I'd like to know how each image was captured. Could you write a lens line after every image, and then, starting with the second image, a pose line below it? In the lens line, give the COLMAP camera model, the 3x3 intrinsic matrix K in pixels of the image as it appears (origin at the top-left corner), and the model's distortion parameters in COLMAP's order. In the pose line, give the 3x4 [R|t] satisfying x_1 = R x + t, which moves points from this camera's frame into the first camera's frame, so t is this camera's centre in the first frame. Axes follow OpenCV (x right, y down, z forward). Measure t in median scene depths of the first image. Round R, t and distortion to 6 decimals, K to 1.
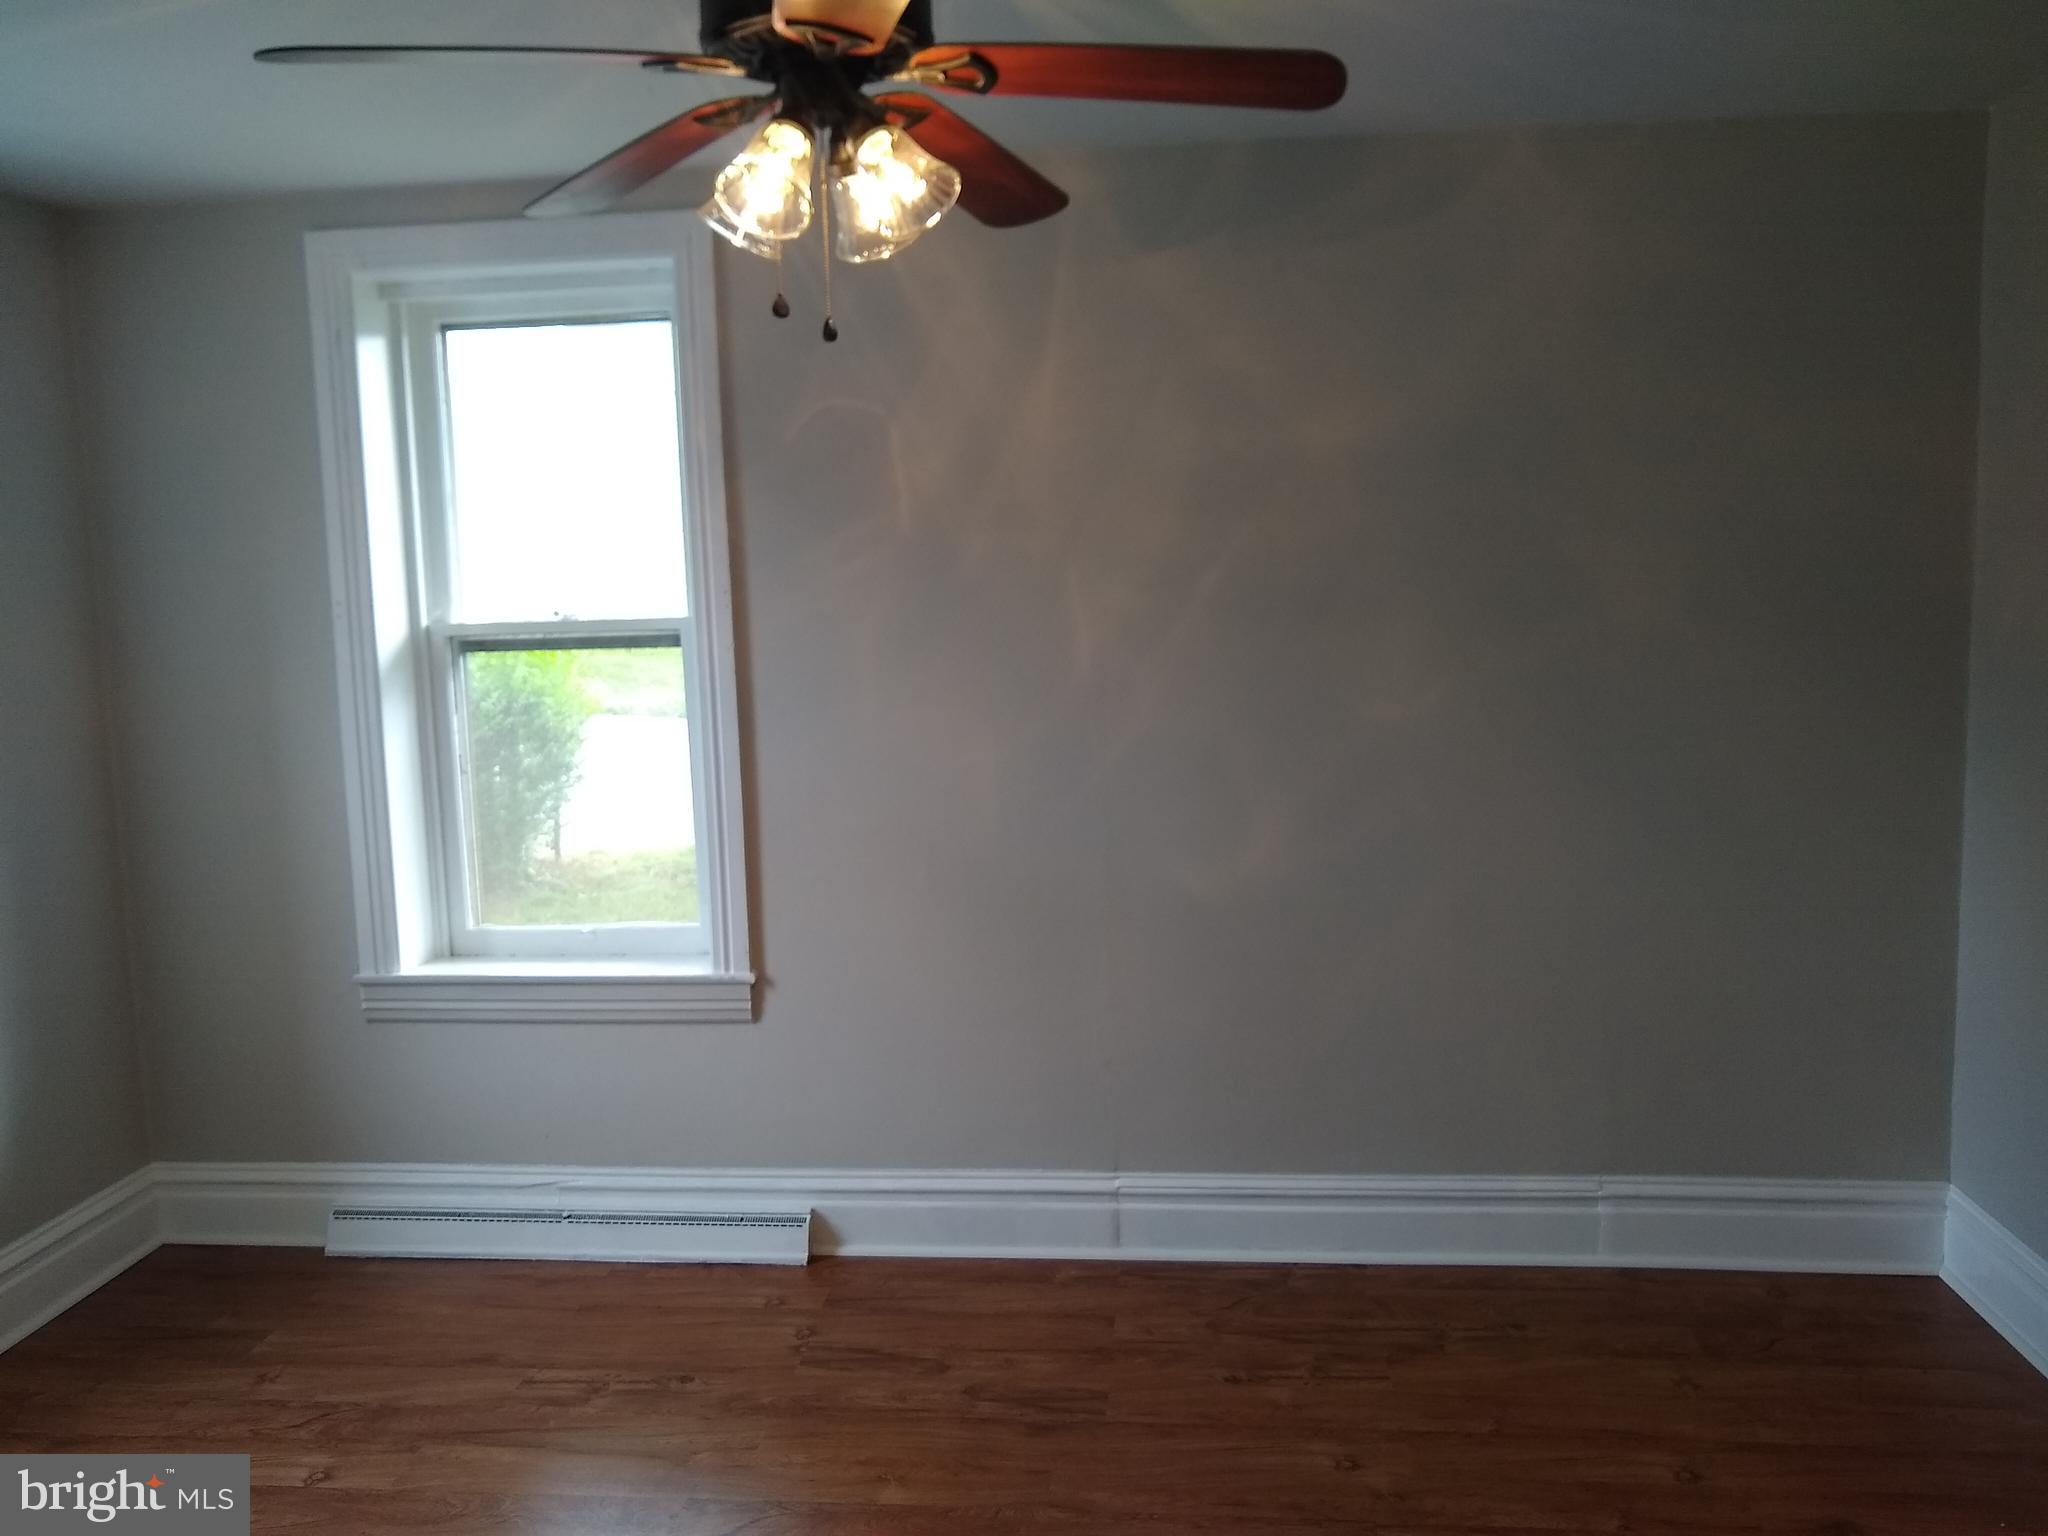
lens RADIAL K [[1605.0, 0, 1023.6], [0, 1605.0, 763.1], [0, 0, 1]] dist [-0.012242, 0.001865]
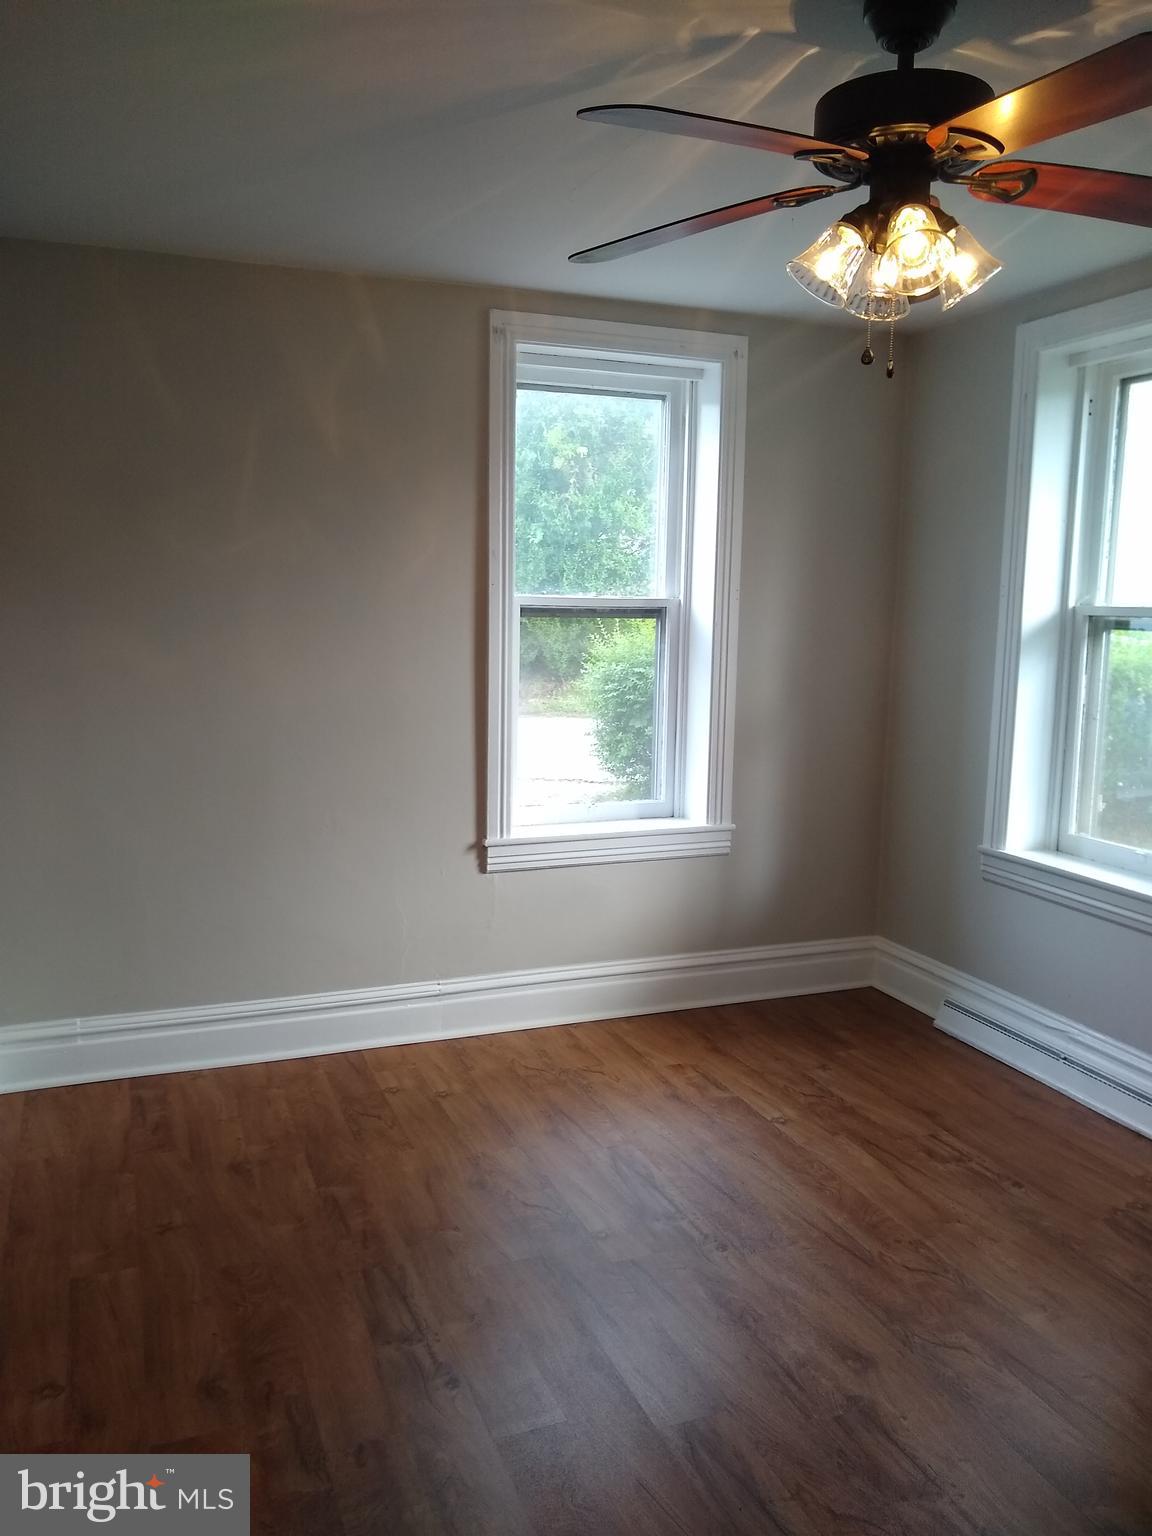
lens RADIAL K [[1203.8, 0, 581.8], [0, 1203.8, 758.6], [0, 0, 1]] dist [-0.012242, 0.001865]
pose [[0.454536, 0.150518, -0.877919, 0.364933], [-0.126855, 0.986511, 0.103458, -0.011637], [0.881649, 0.064343, 0.467498, 0.174839]]
